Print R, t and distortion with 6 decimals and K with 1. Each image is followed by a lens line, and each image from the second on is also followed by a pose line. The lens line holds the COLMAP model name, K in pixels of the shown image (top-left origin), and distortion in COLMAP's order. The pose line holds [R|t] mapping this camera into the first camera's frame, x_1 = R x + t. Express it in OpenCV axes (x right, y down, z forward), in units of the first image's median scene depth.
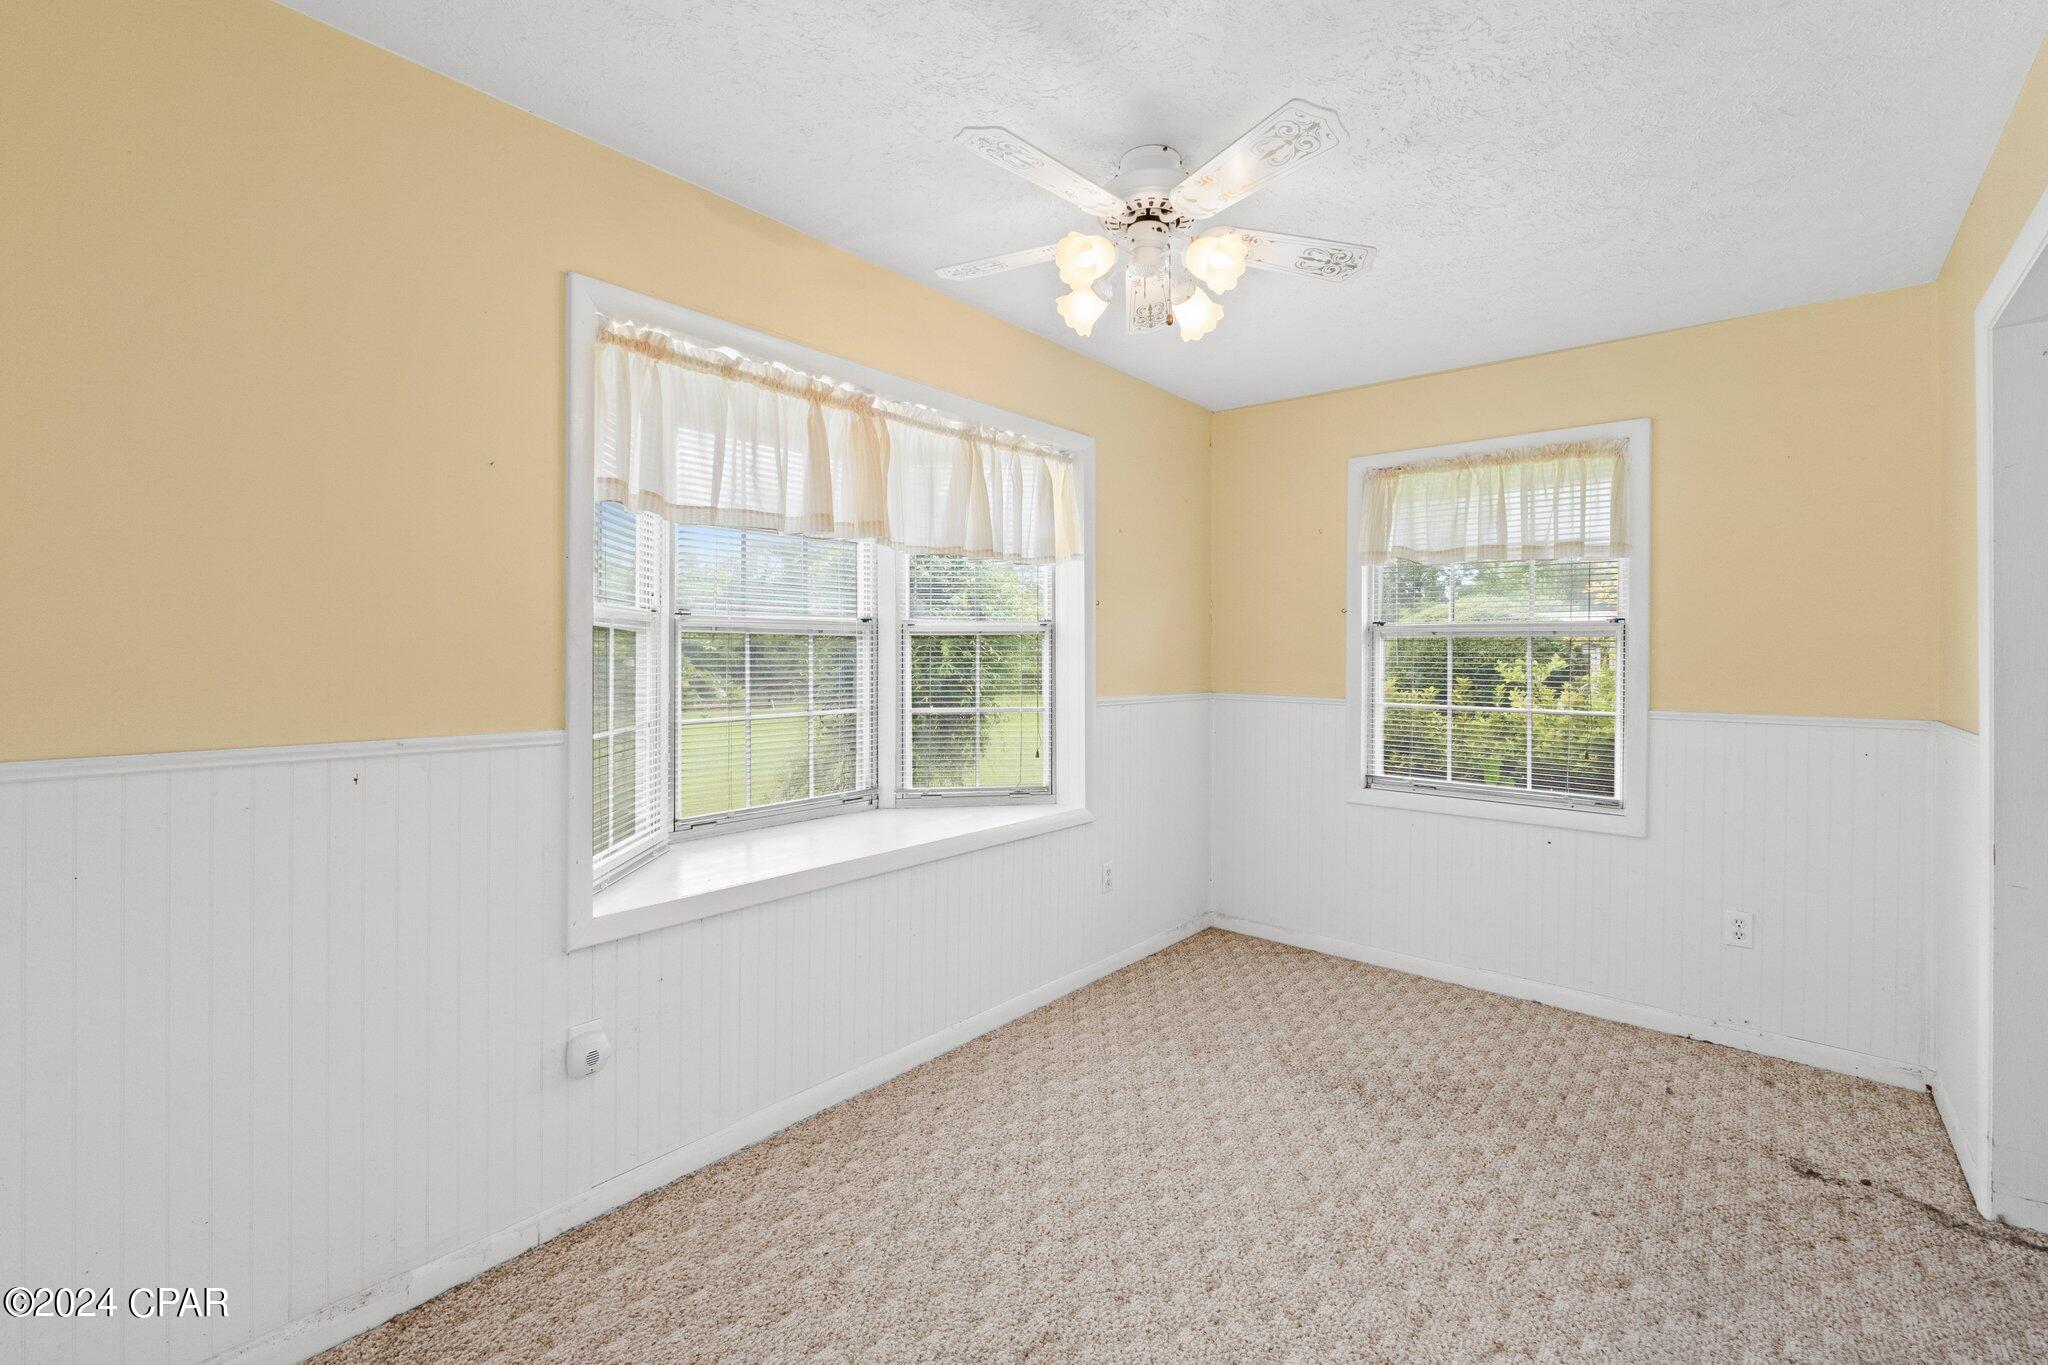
lens RADIAL K [[852.8, 0, 1019.1], [0, 852.8, 653.7], [0, 0, 1]] dist [-0.000532, -0.000081]
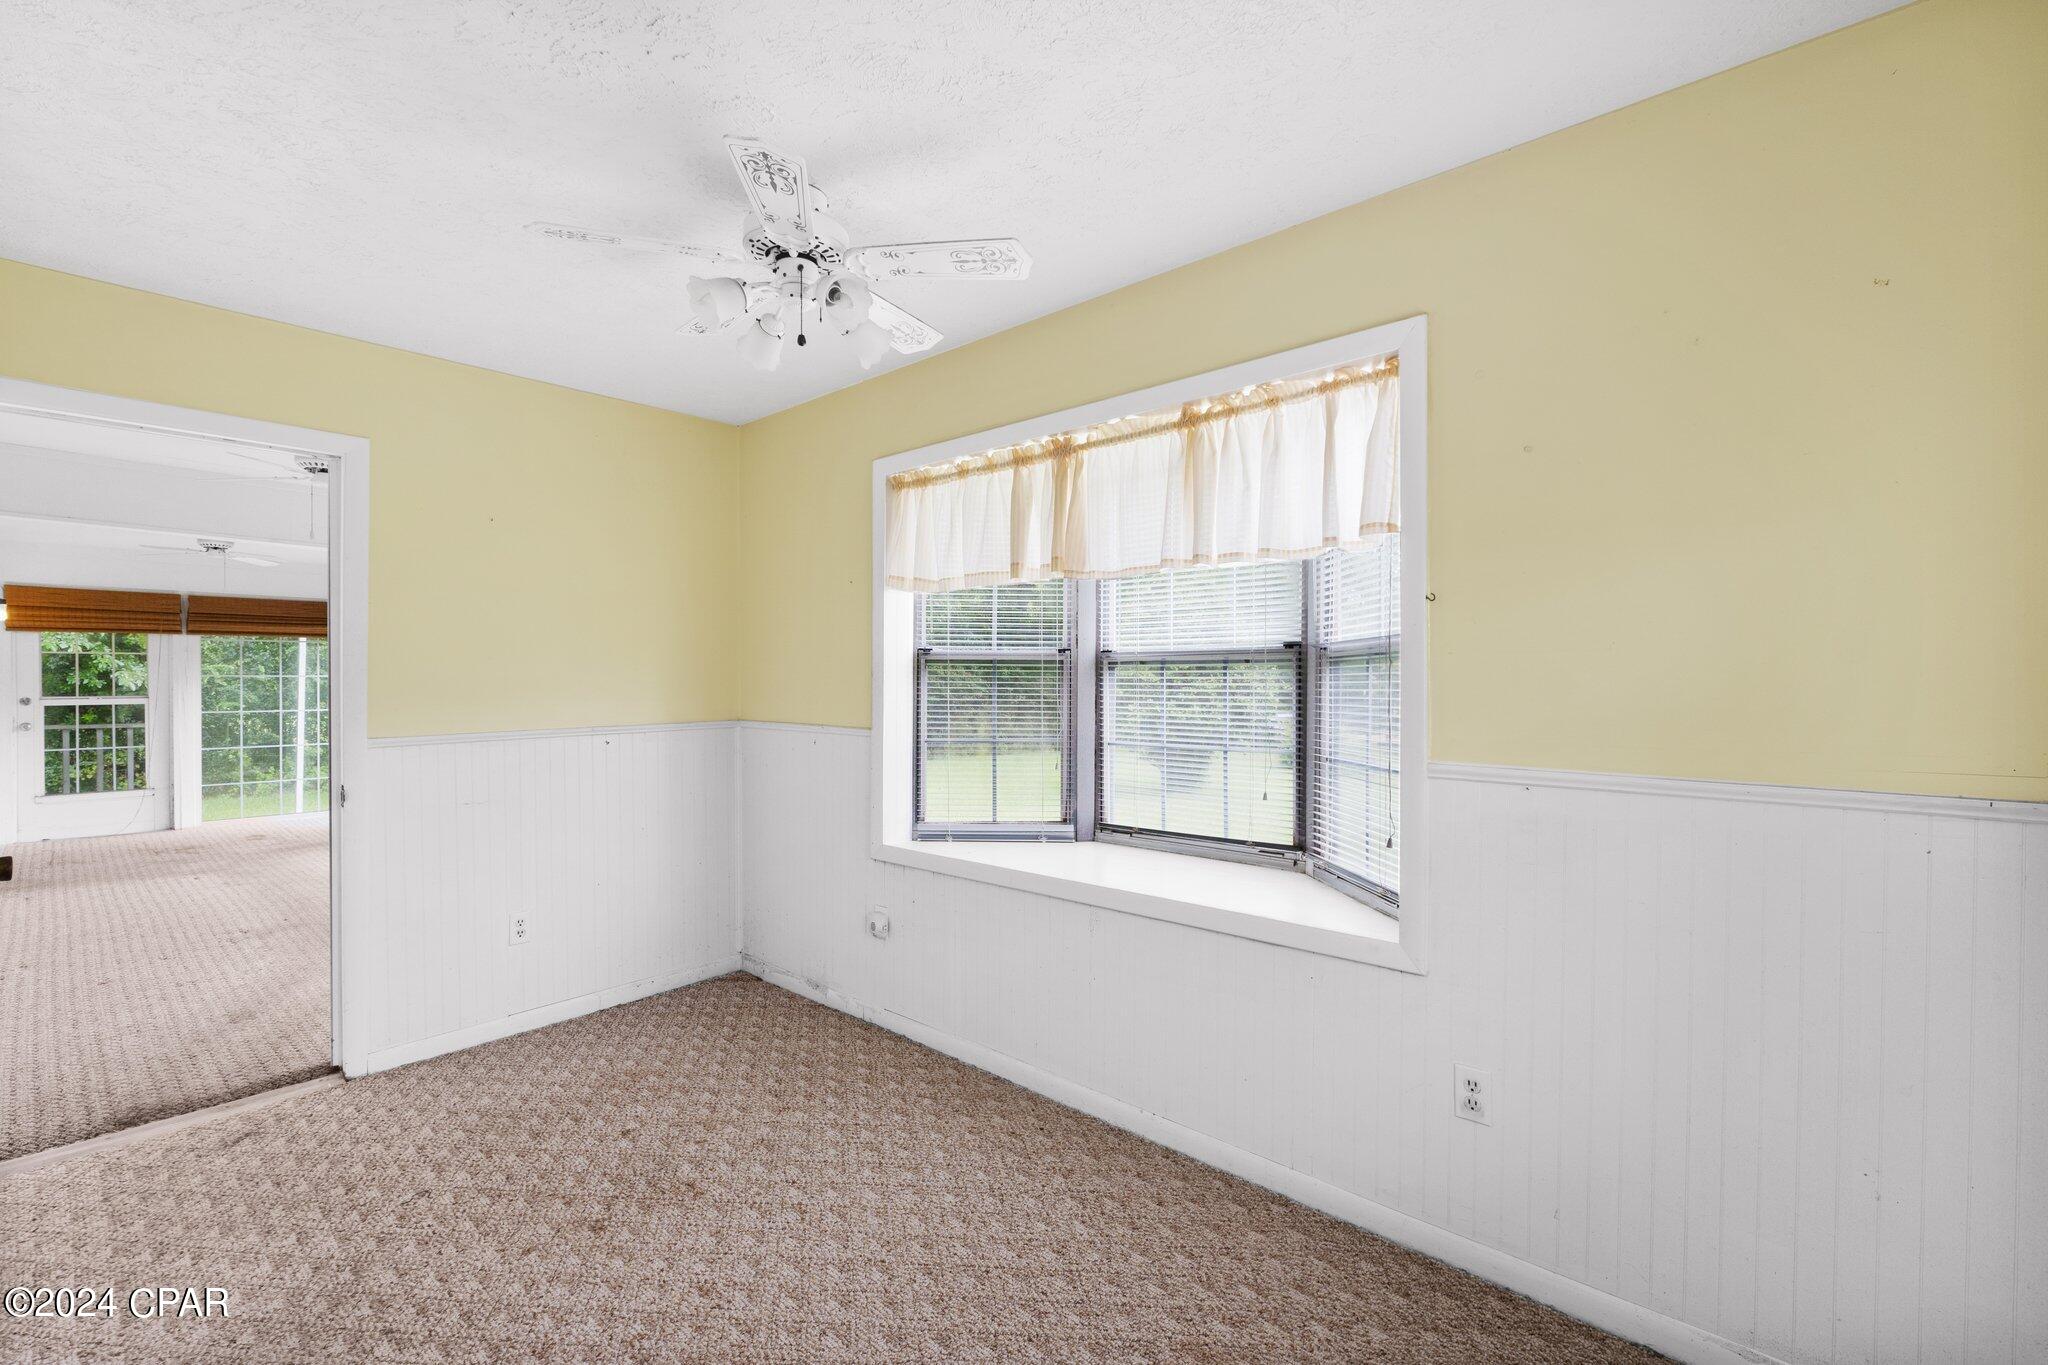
lens RADIAL K [[866.9, 0, 1024.0], [0, 866.9, 682.5], [0, 0, 1]] dist [-0.001165, -0.000278]
pose [[0.001507, -0.005480, -0.999984, 0.903699], [-0.005697, 0.999969, -0.005488, 0.003831], [0.999983, 0.005705, 0.001475, 0.973061]]
